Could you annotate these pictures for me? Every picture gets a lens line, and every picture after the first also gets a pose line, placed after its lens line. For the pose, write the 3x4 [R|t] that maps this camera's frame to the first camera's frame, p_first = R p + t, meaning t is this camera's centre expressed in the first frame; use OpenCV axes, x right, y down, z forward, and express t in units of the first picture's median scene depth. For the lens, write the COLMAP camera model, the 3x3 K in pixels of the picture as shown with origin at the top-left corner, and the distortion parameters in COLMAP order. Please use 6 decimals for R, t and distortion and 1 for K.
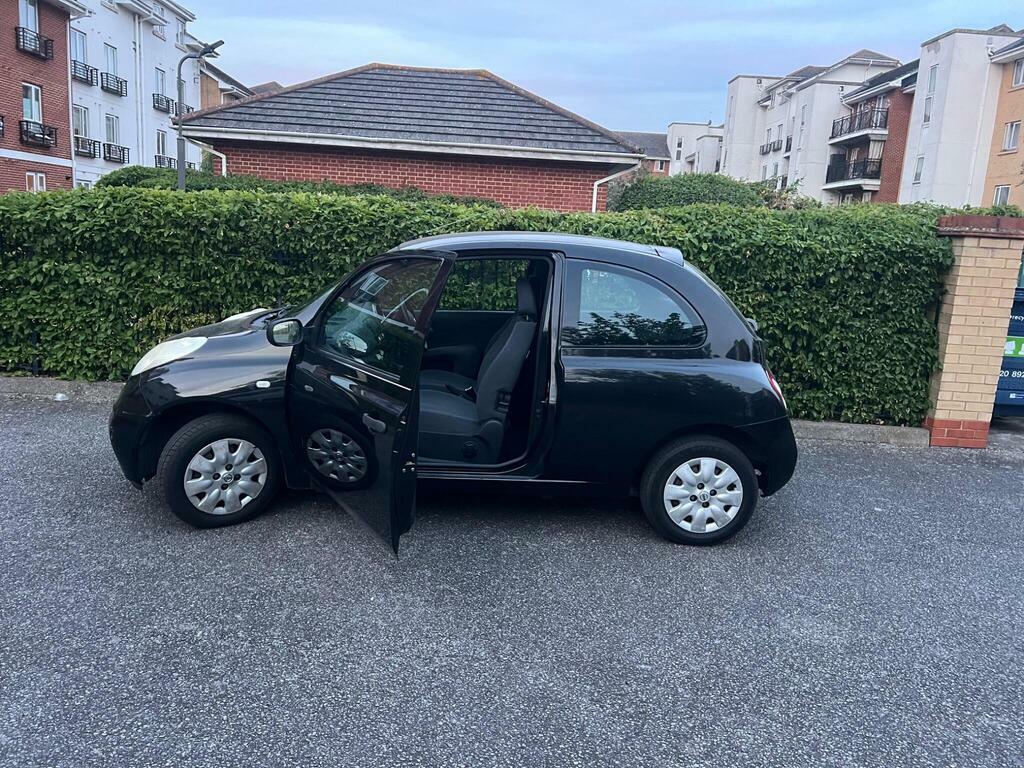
lens RADIAL K [[765.7, 0, 509.0], [0, 765.7, 384.2], [0, 0, 1]] dist [0.044265, -0.055074]
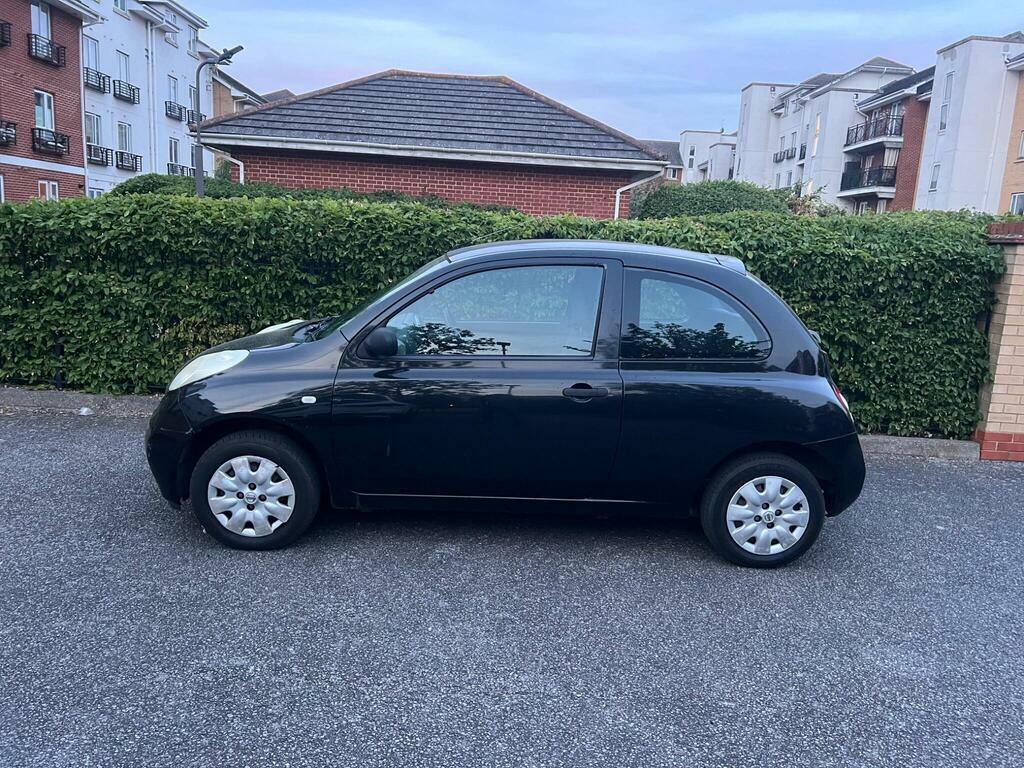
lens RADIAL K [[765.8, 0, 522.8], [0, 765.8, 392.7], [0, 0, 1]] dist [0.046465, -0.058209]
pose [[0.999991, -0.001861, 0.003721, -0.026710], [0.001860, 0.999998, 0.000280, -0.004323], [-0.003722, -0.000273, 0.999993, 0.022009]]
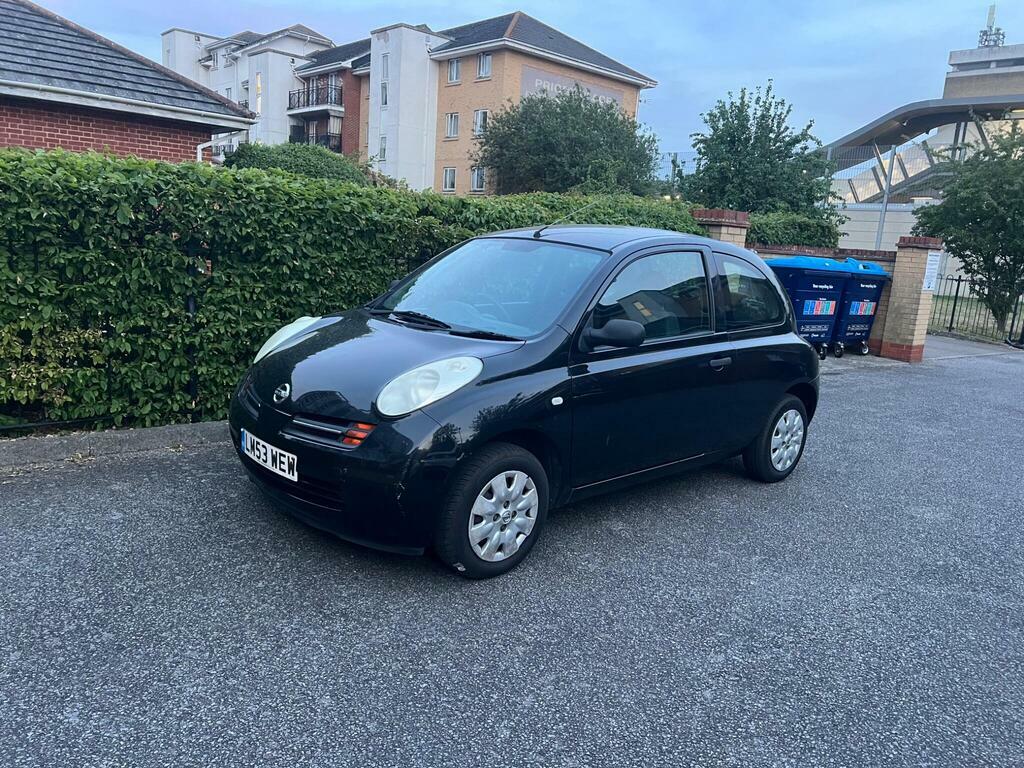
lens RADIAL K [[769.0, 0, 514.4], [0, 769.0, 385.6], [0, 0, 1]] dist [0.046639, -0.056607]
pose [[0.752348, -0.129503, 0.645912, -0.428746], [0.101467, 0.991567, 0.080620, -0.044058], [-0.650905, 0.004884, 0.759143, 0.158923]]
